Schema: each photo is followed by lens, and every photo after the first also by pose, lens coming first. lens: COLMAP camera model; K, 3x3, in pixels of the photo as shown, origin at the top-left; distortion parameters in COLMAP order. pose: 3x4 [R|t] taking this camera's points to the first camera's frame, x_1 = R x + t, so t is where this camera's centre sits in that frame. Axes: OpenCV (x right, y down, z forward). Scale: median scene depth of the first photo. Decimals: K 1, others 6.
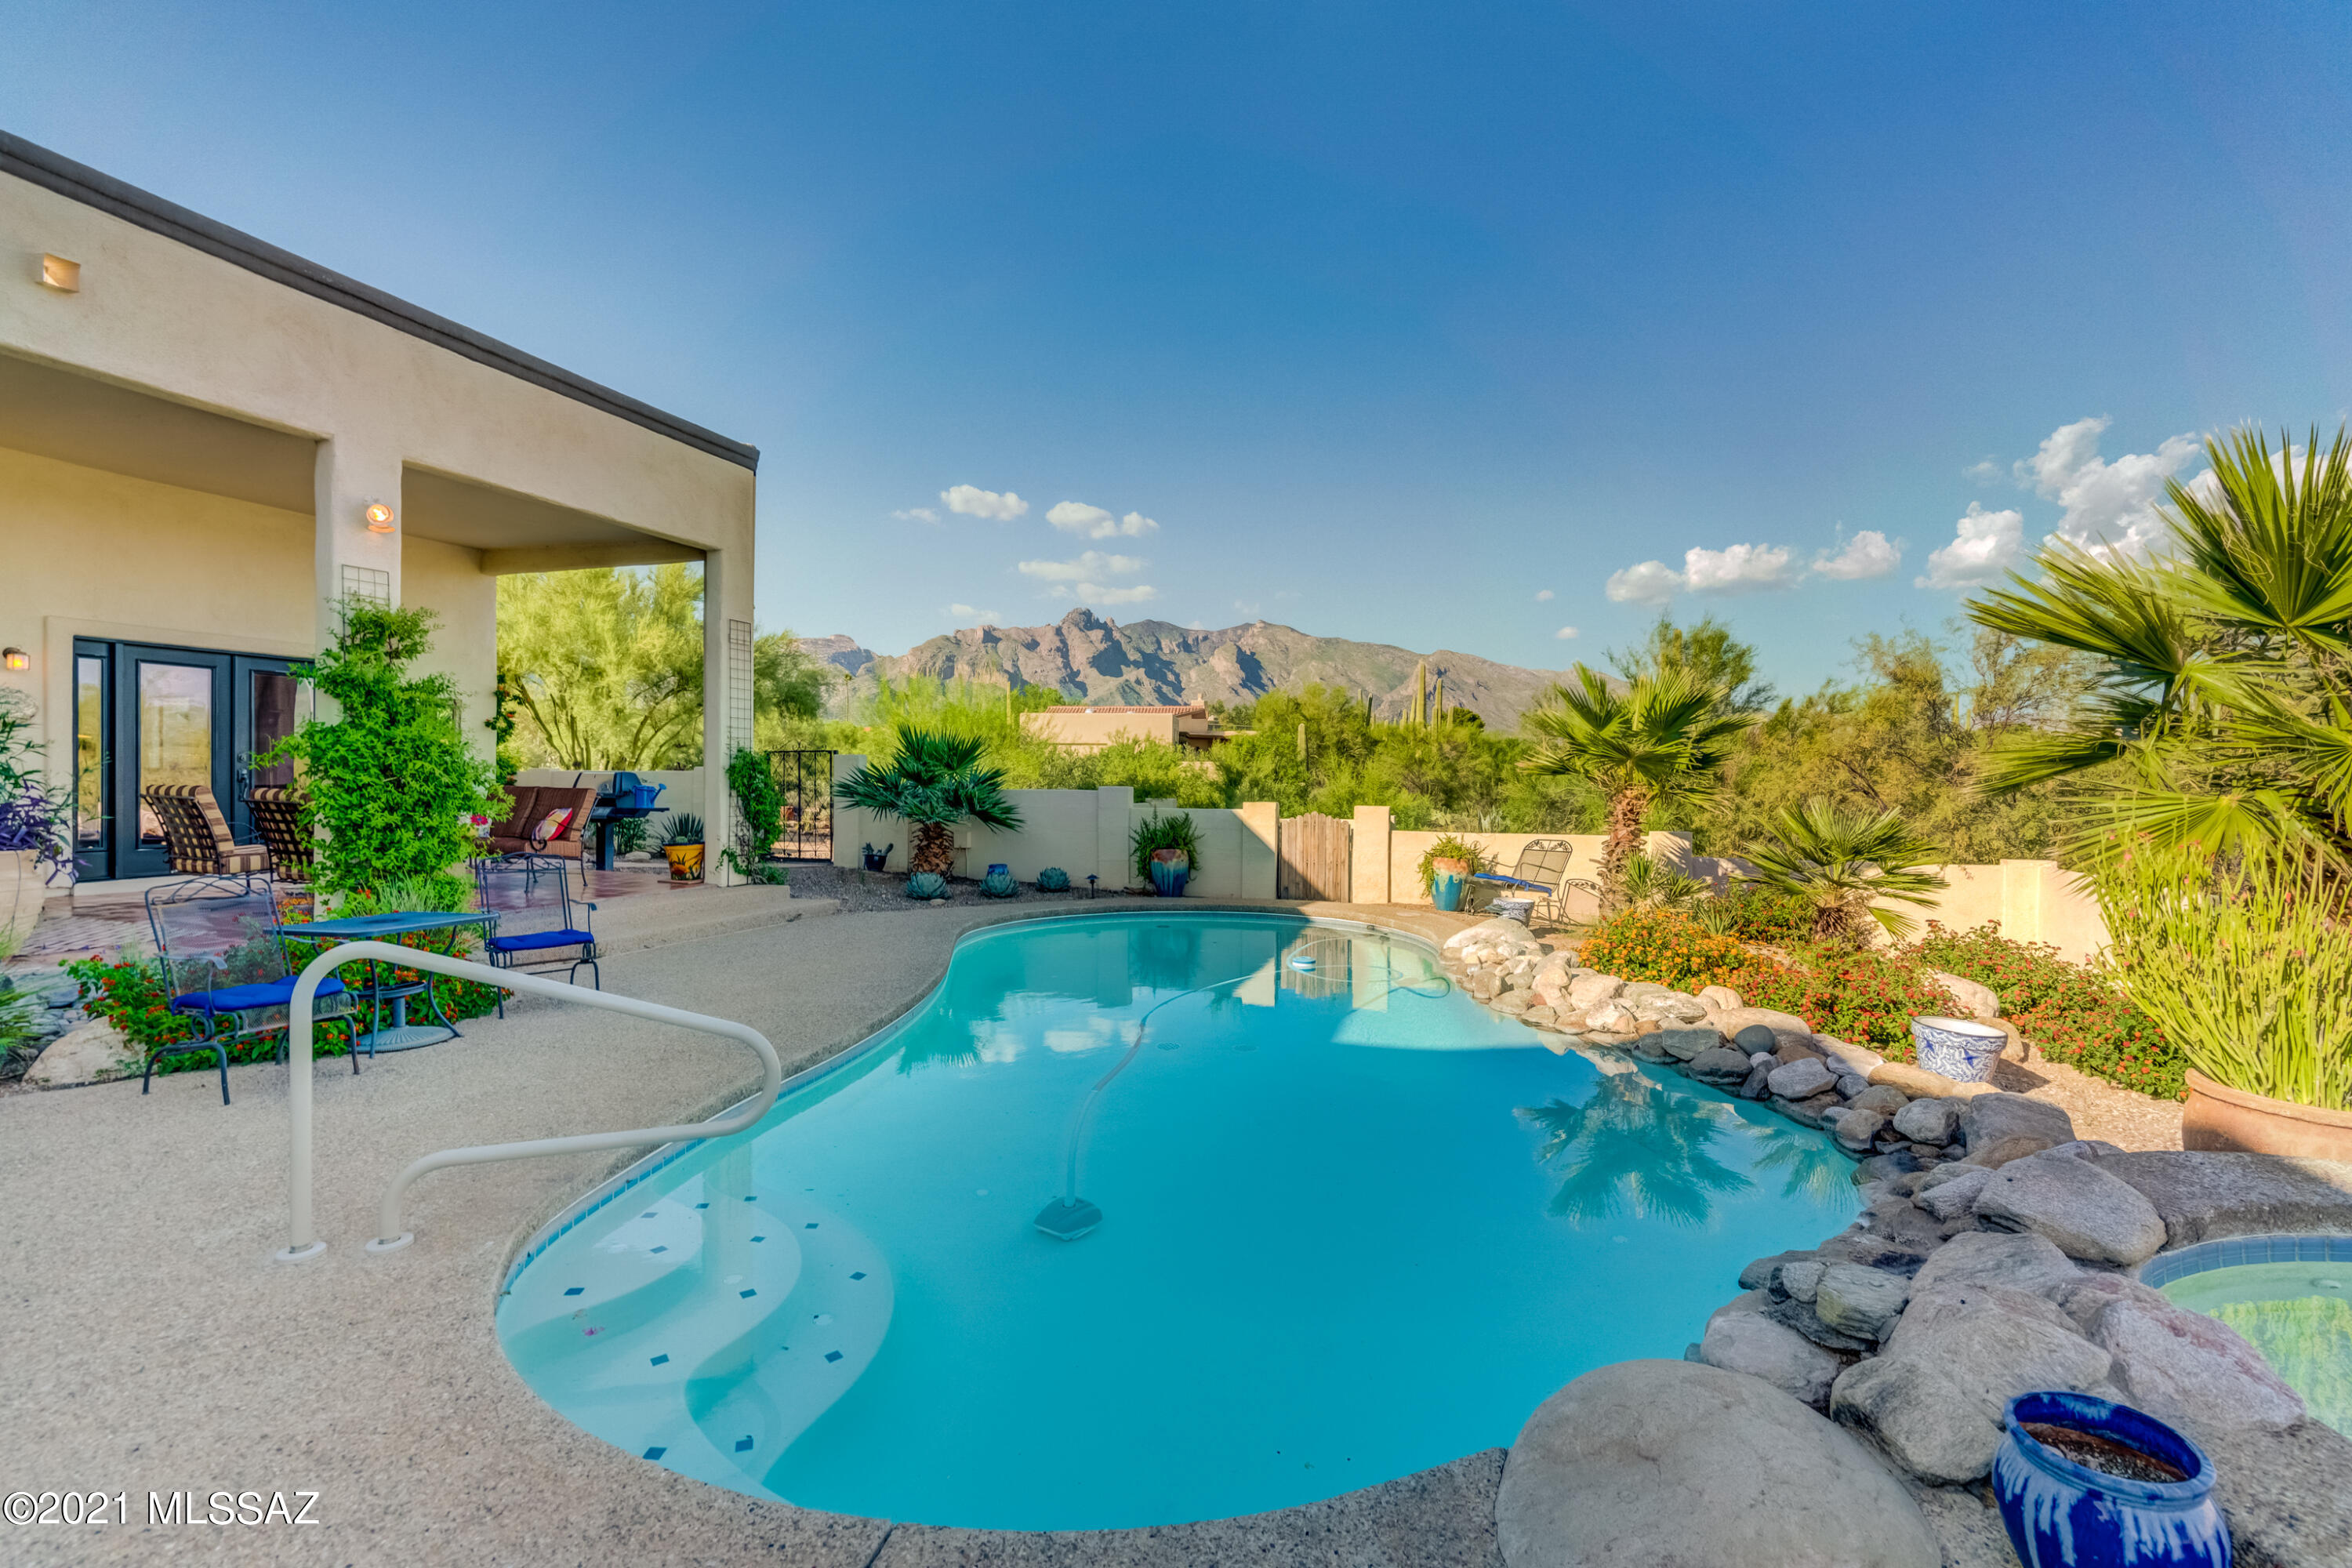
lens RADIAL K [[1070.2, 0, 1152.7], [0, 1070.2, 772.2], [0, 0, 1]] dist [-0.003804, 0.001170]
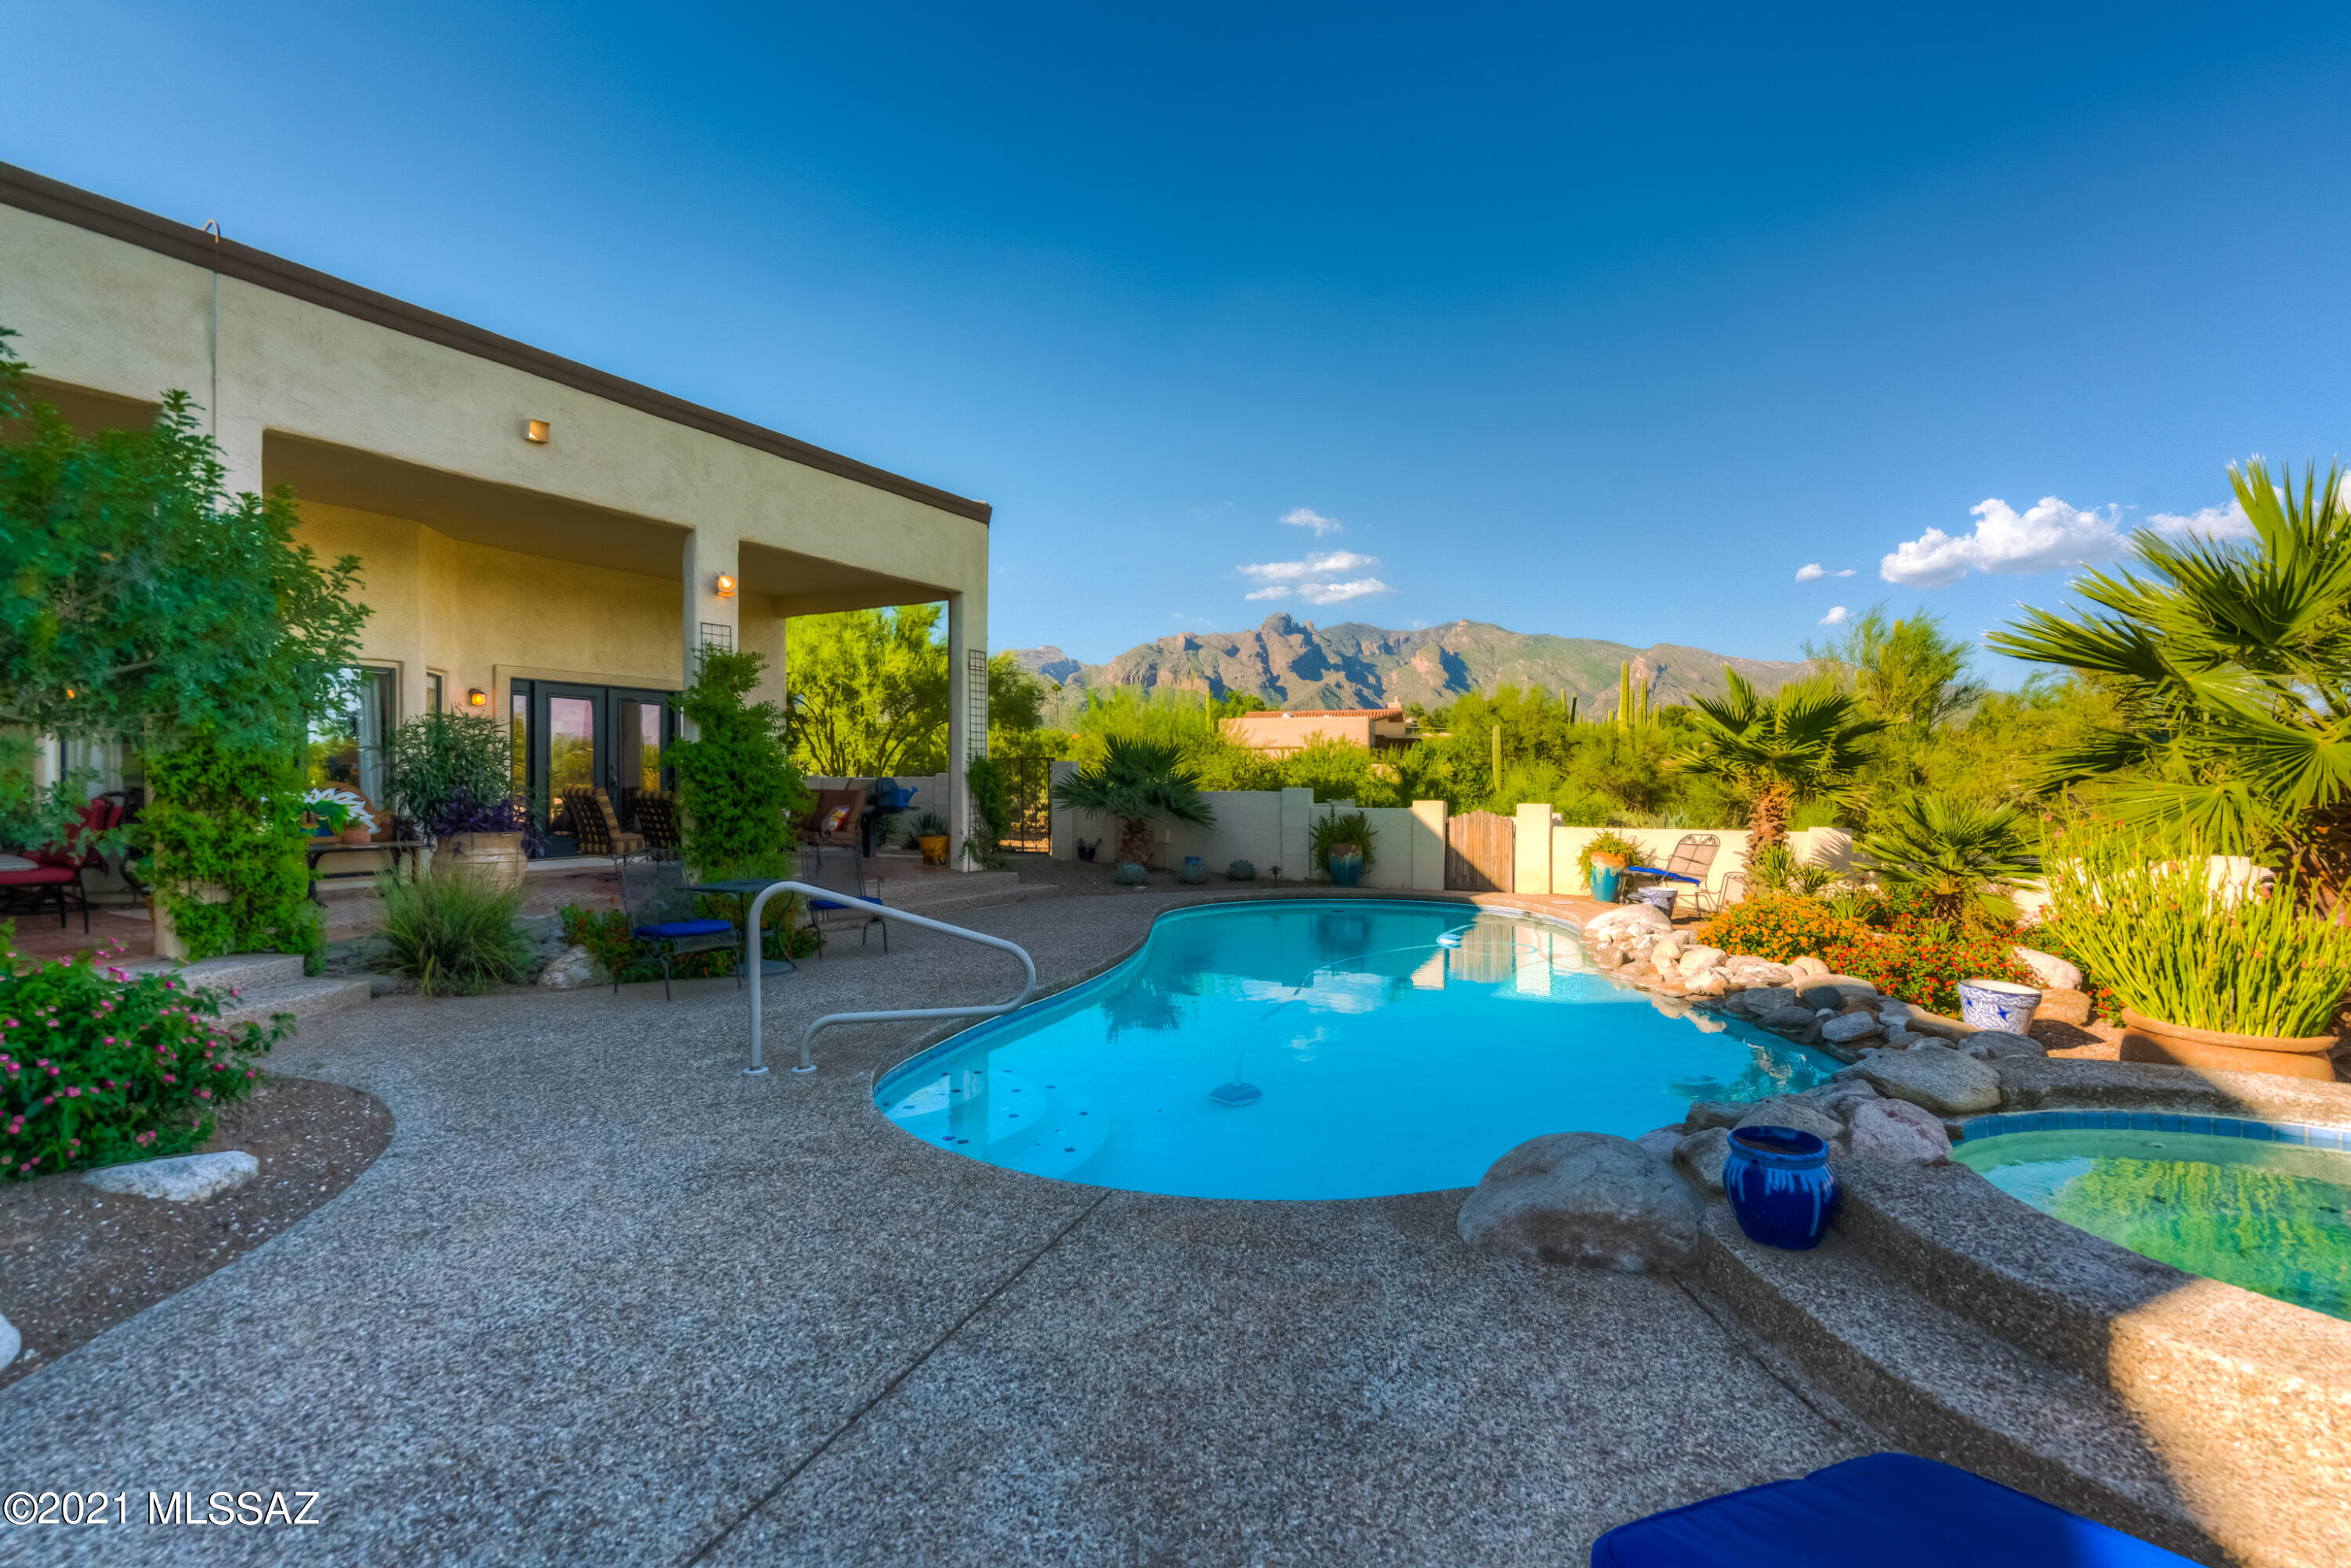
lens RADIAL K [[1069.7, 0, 1169.7], [0, 1069.7, 783.1], [0, 0, 1]] dist [-0.003804, 0.001170]
pose [[0.985157, -0.004550, -0.171598, 0.030486], [0.005654, 0.999966, 0.005942, 0.001707], [0.171565, -0.006824, 0.985149, -0.140300]]
